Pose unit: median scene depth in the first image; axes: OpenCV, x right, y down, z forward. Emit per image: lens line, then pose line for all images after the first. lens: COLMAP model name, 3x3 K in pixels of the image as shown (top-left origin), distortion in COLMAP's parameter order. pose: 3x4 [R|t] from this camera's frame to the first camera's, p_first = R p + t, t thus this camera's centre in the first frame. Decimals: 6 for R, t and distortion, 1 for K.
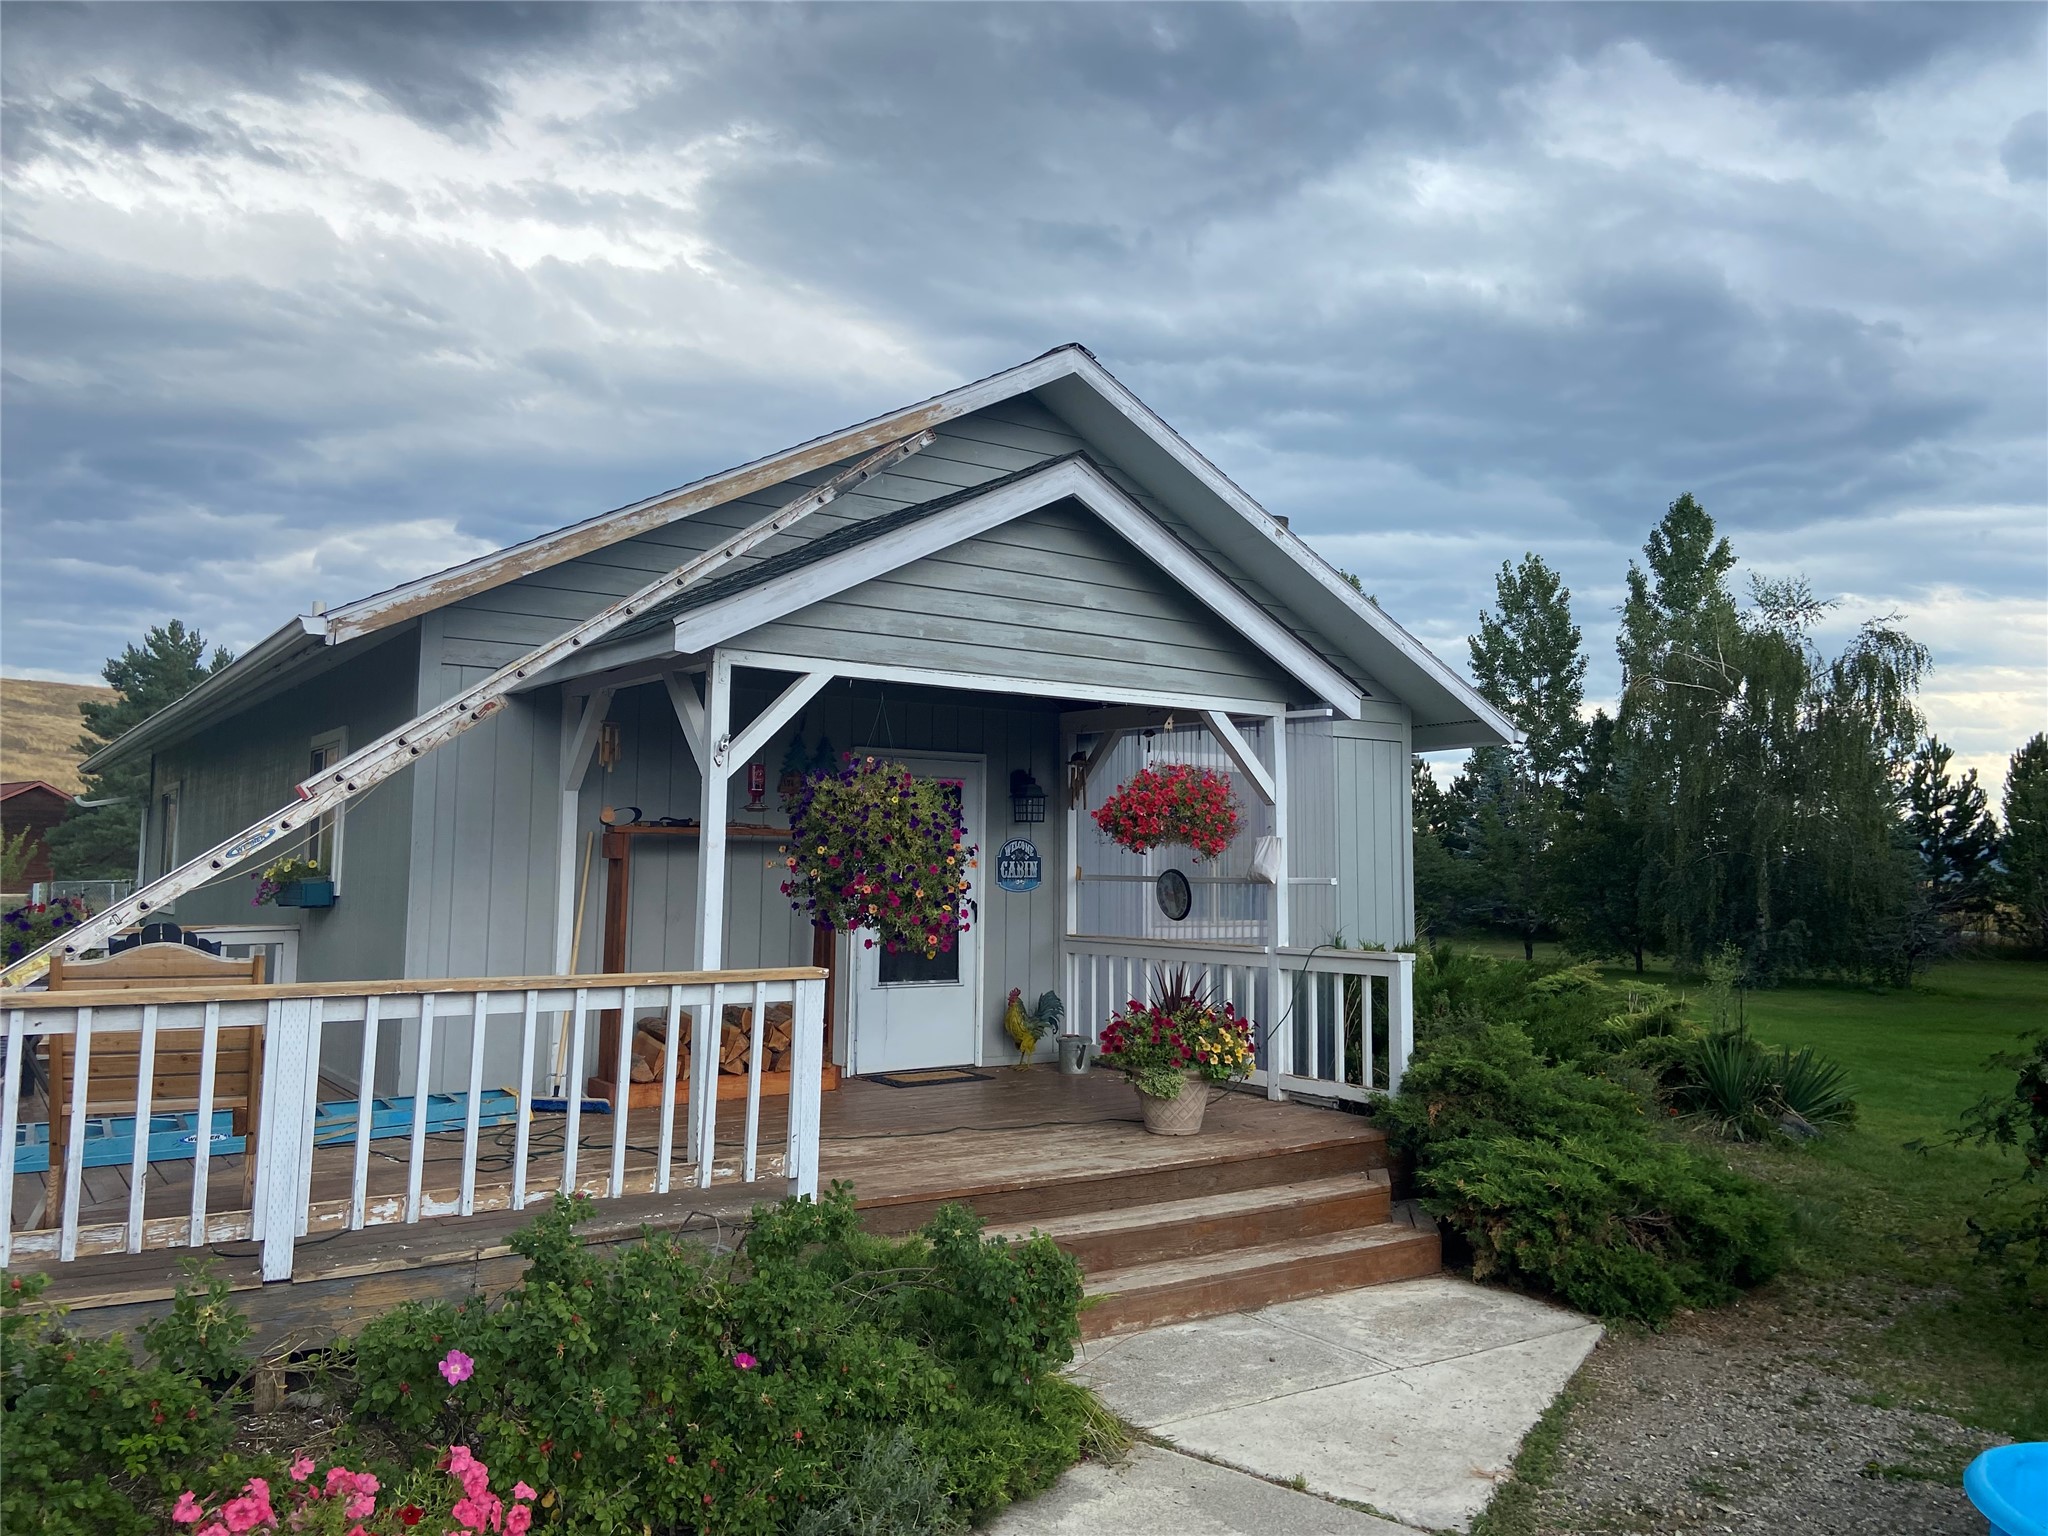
lens RADIAL K [[1540.3, 0, 1029.2], [0, 1540.3, 765.5], [0, 0, 1]] dist [0.008601, 0.000266]
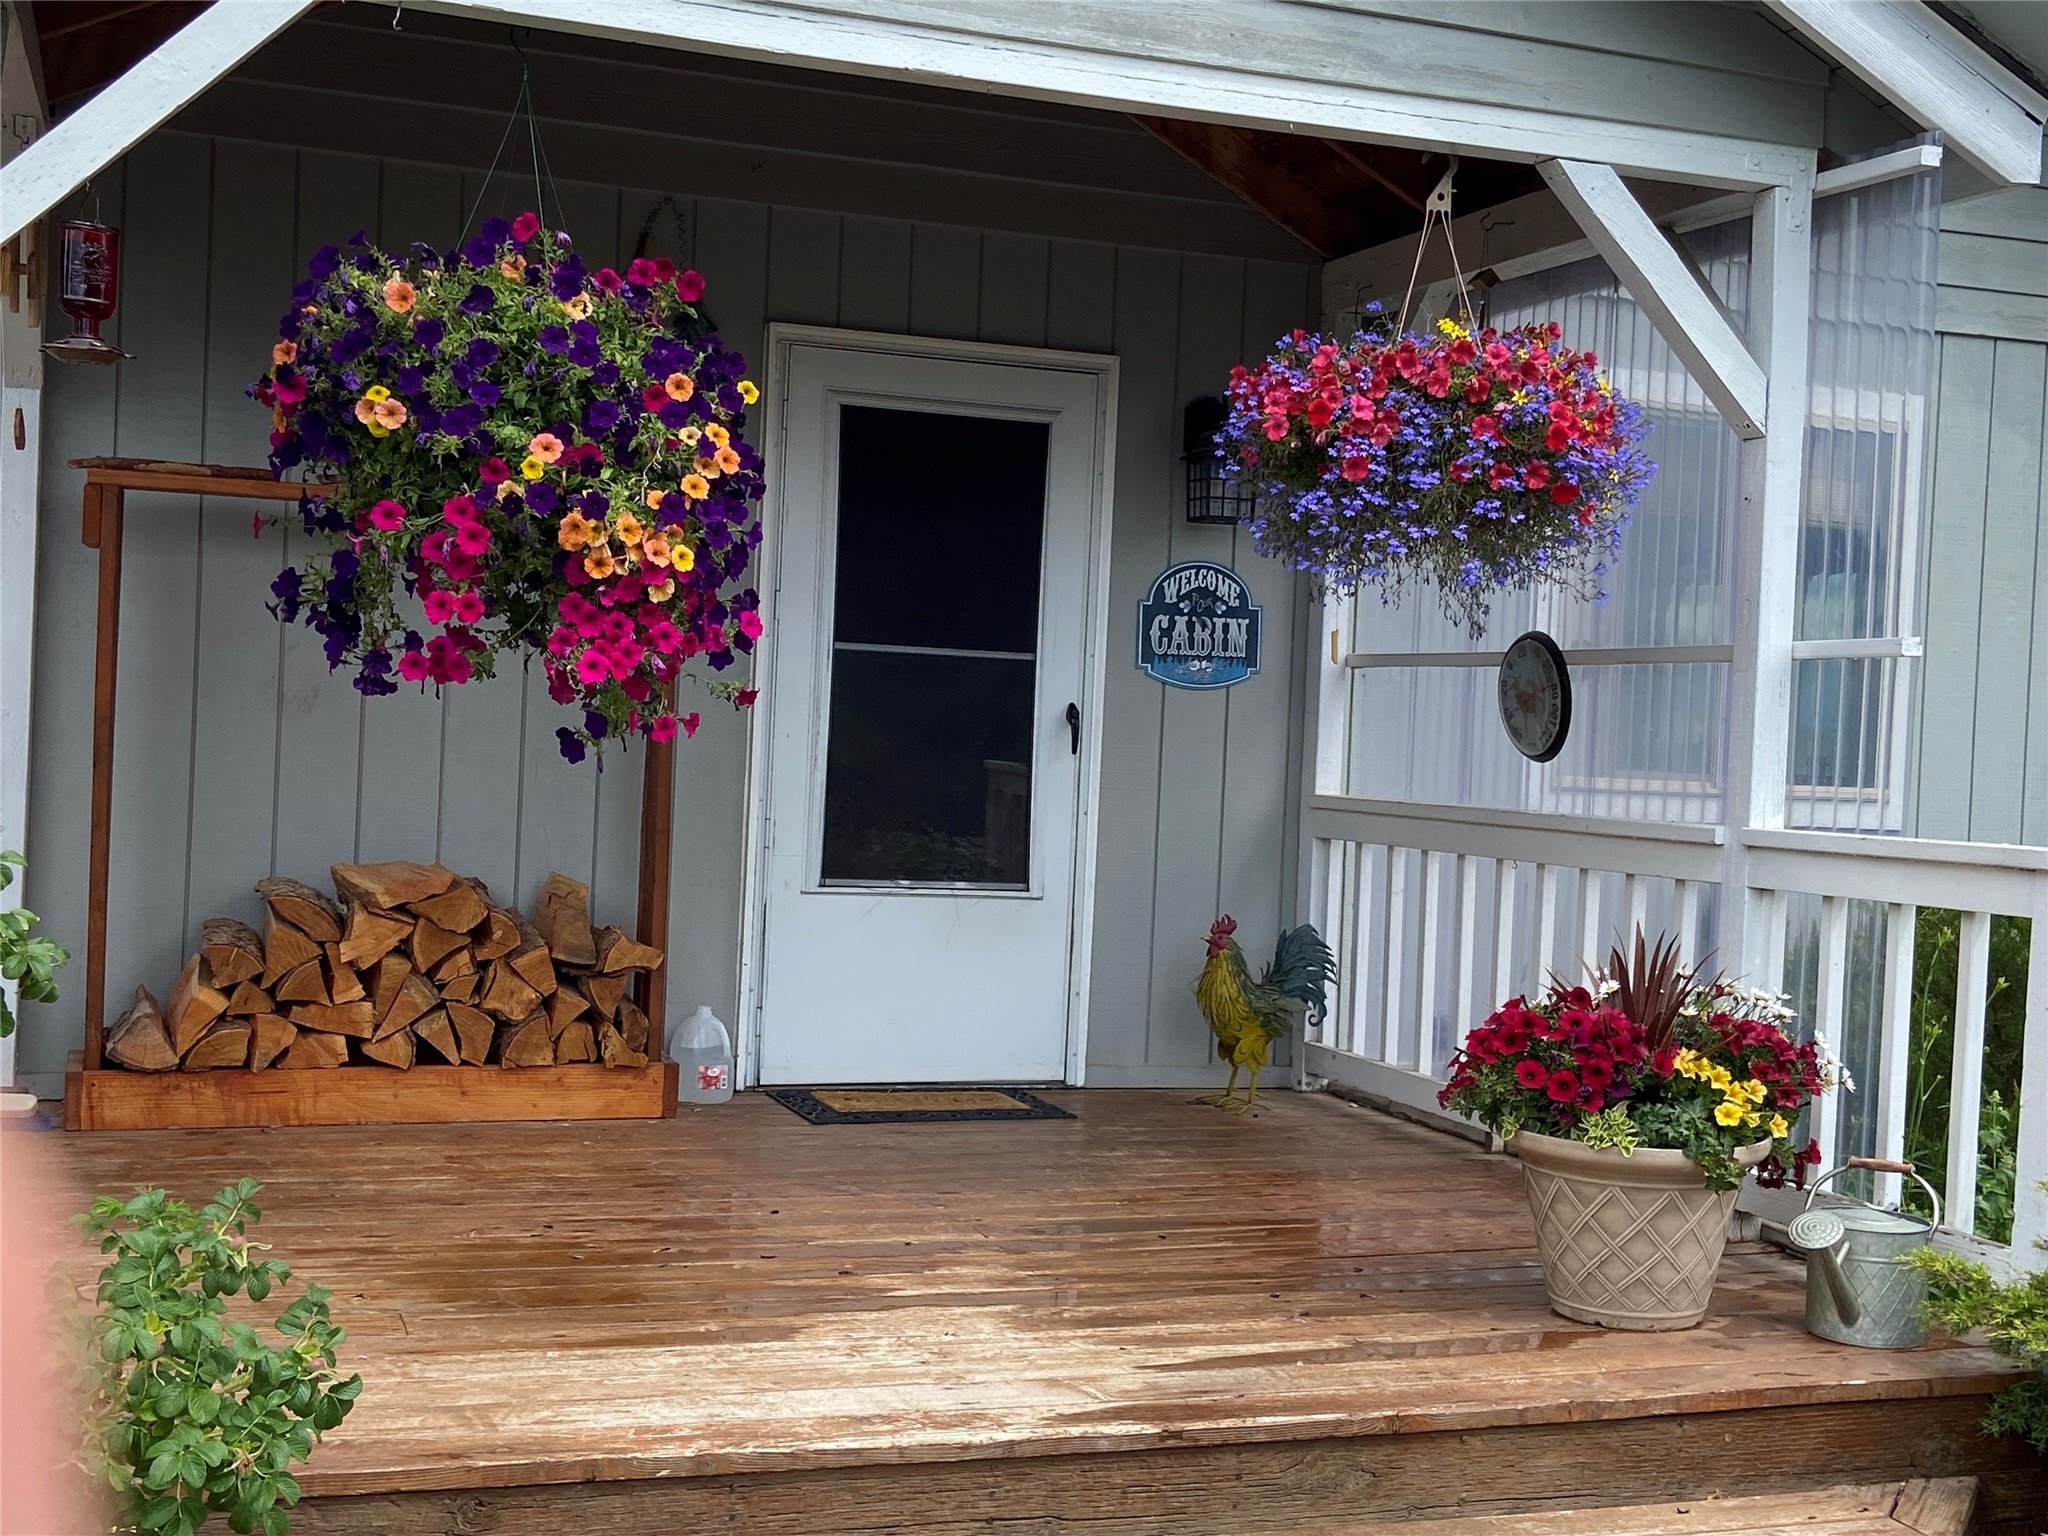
lens RADIAL K [[2456.9, 0, 1017.7], [0, 2456.9, 764.1], [0, 0, 1]] dist [0.087436, 0.000000]
pose [[0.963066, 0.038801, -0.266454, 0.132055], [-0.019305, 0.996966, 0.075401, 0.054382], [0.268571, -0.067472, 0.960894, 0.344356]]
